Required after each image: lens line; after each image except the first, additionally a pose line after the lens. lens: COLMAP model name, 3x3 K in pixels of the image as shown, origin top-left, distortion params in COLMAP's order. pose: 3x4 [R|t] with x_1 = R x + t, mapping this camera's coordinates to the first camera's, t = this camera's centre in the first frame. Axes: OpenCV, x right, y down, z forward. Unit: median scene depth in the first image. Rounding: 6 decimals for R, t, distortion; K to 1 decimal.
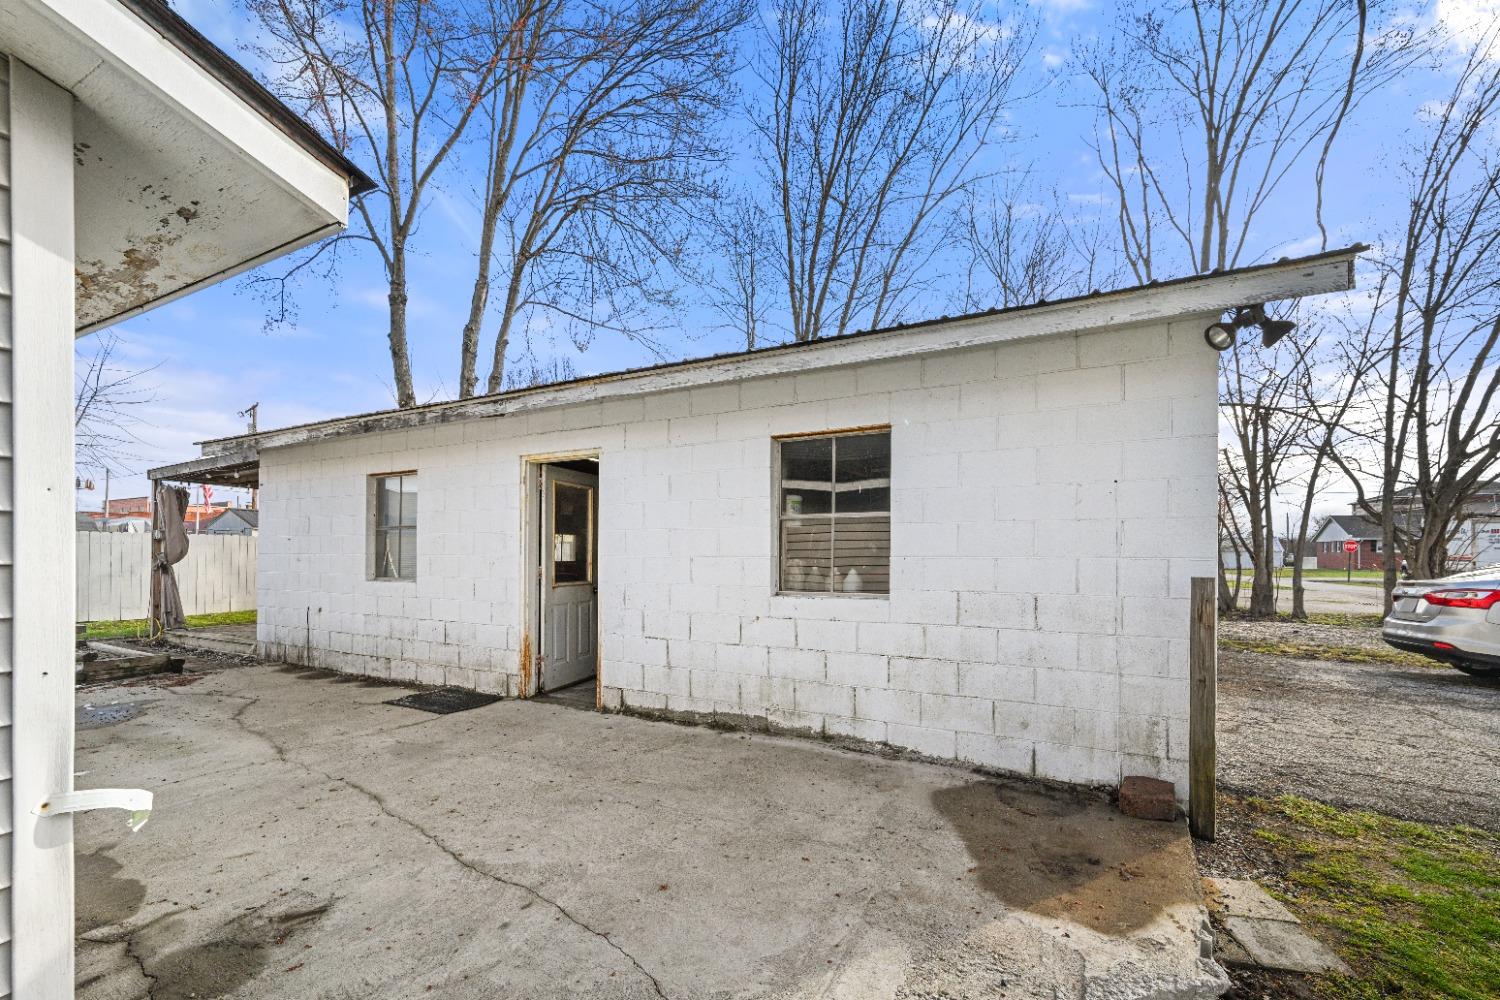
lens RADIAL K [[596.2, 0, 736.6], [0, 596.2, 554.1], [0, 0, 1]] dist [-0.000389, -0.000334]
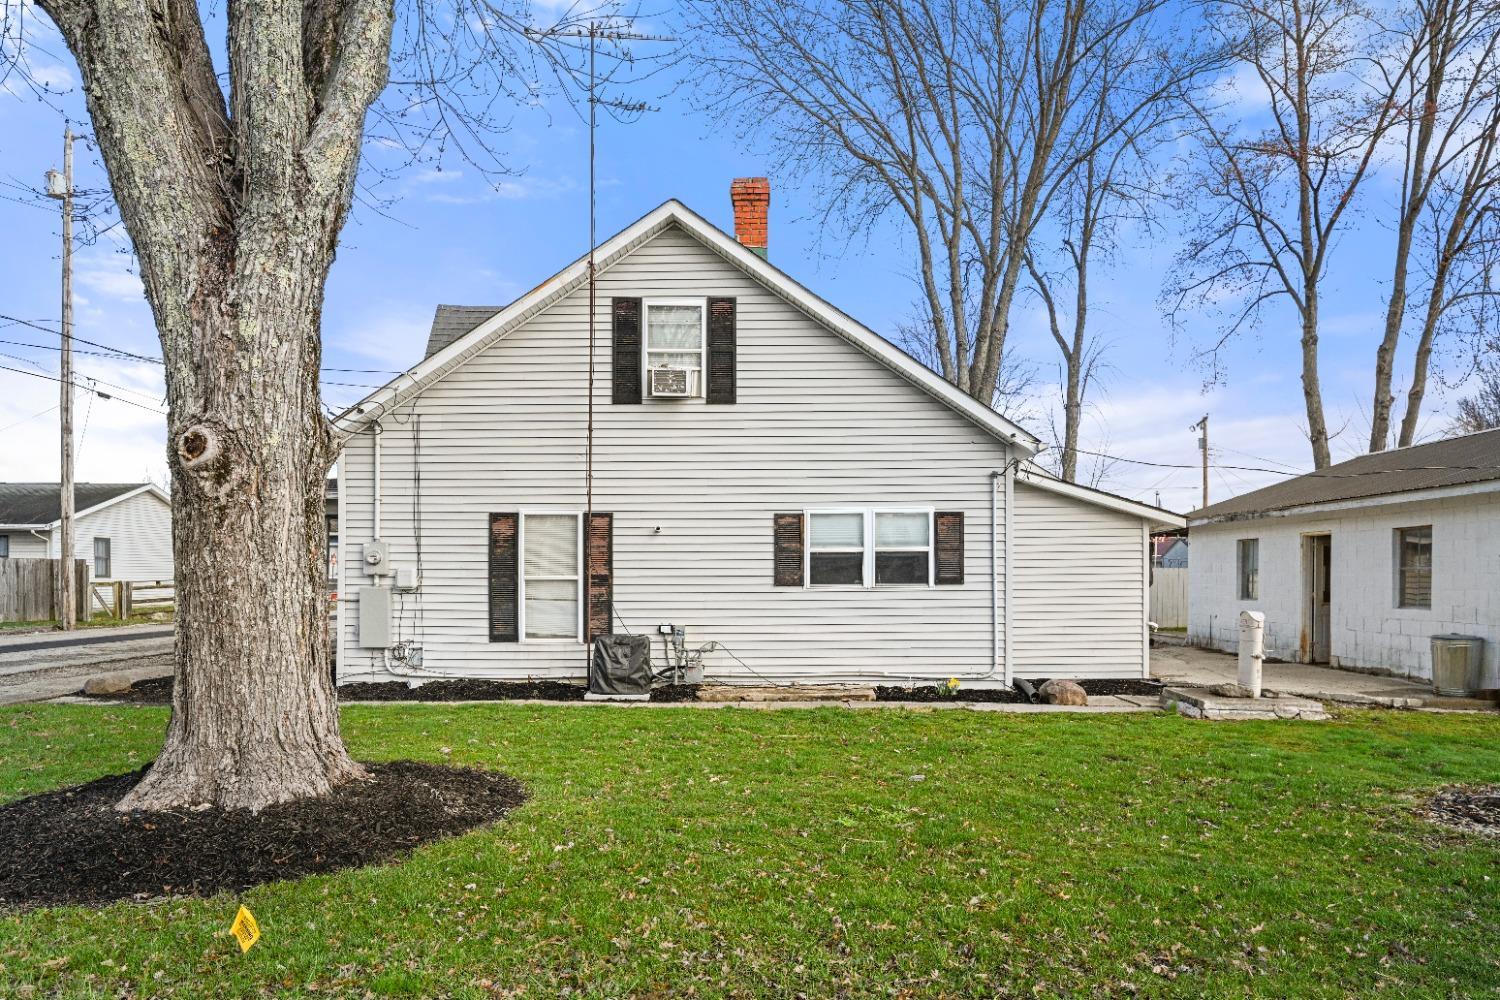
lens RADIAL K [[951.1, 0, 747.9], [0, 951.1, 579.7], [0, 0, 1]] dist [-0.004082, -0.002506]
pose [[0.419406, 0.001369, -0.907798, 0.544783], [0.002405, 0.999994, 0.002619, -0.010945], [0.907796, -0.003282, 0.419400, -0.615091]]
